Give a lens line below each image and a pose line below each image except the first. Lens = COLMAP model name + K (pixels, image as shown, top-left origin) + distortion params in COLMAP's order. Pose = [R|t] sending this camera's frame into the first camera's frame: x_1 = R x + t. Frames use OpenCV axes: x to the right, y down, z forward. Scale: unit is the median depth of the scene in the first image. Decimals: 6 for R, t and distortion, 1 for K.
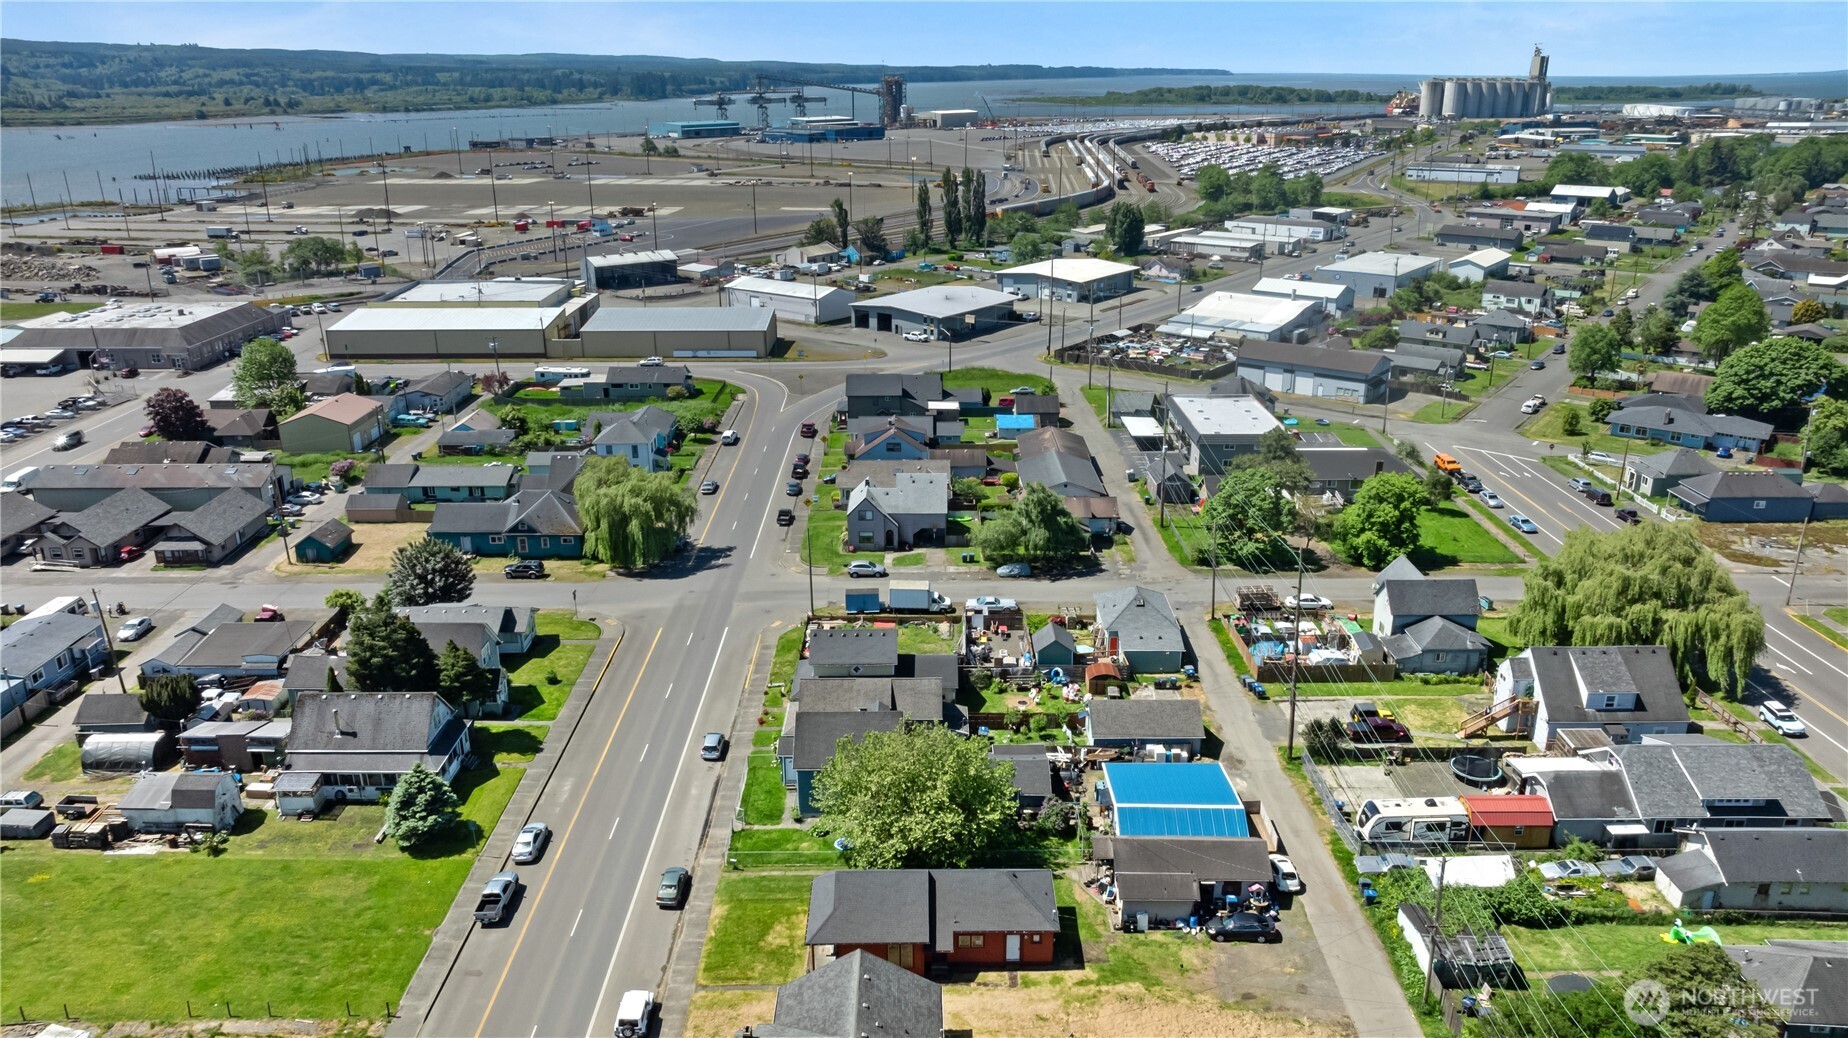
lens RADIAL K [[1300.8, 0, 931.3], [0, 1300.8, 519.7], [0, 0, 1]] dist [-0.030016, 0.033412]
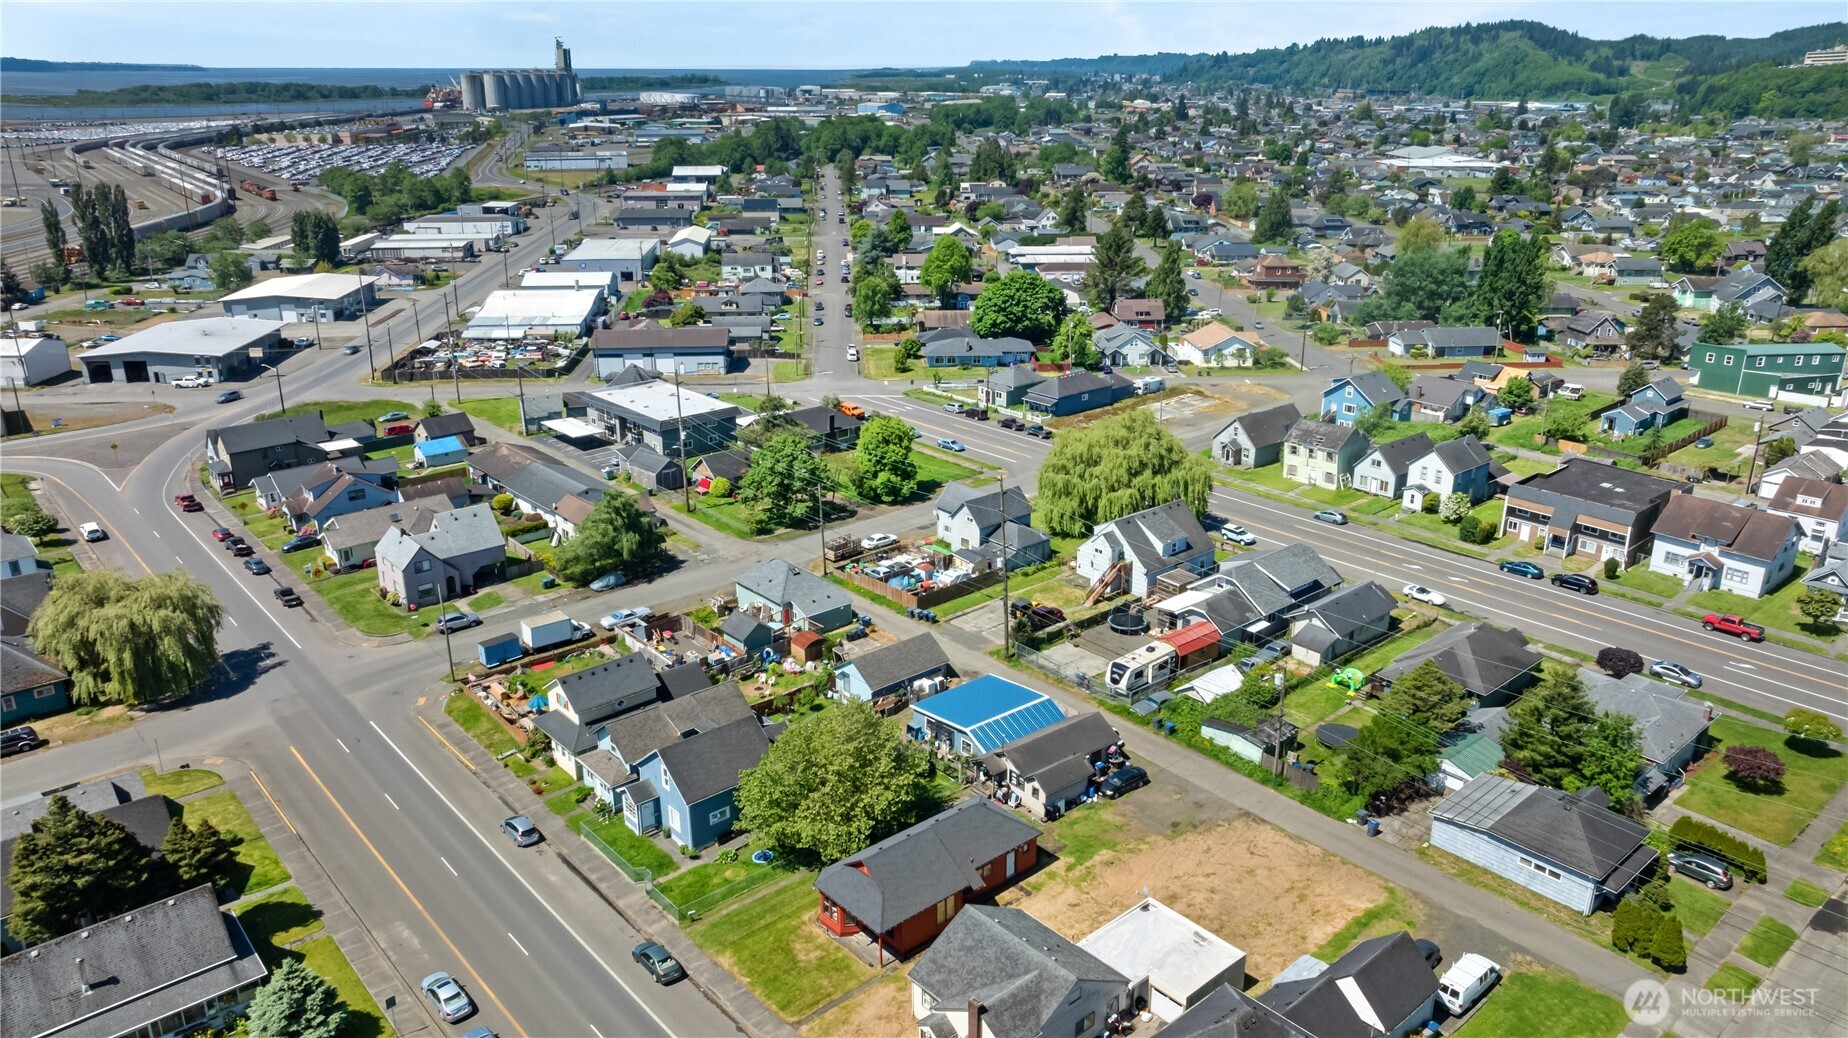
lens RADIAL K [[1300.8, 0, 931.3], [0, 1300.8, 519.7], [0, 0, 1]] dist [-0.030016, 0.033412]
pose [[0.757344, -0.216723, 0.616005, -0.302664], [0.213509, 0.973656, 0.080053, -0.028946], [-0.617126, 0.070895, 0.783664, 0.077906]]
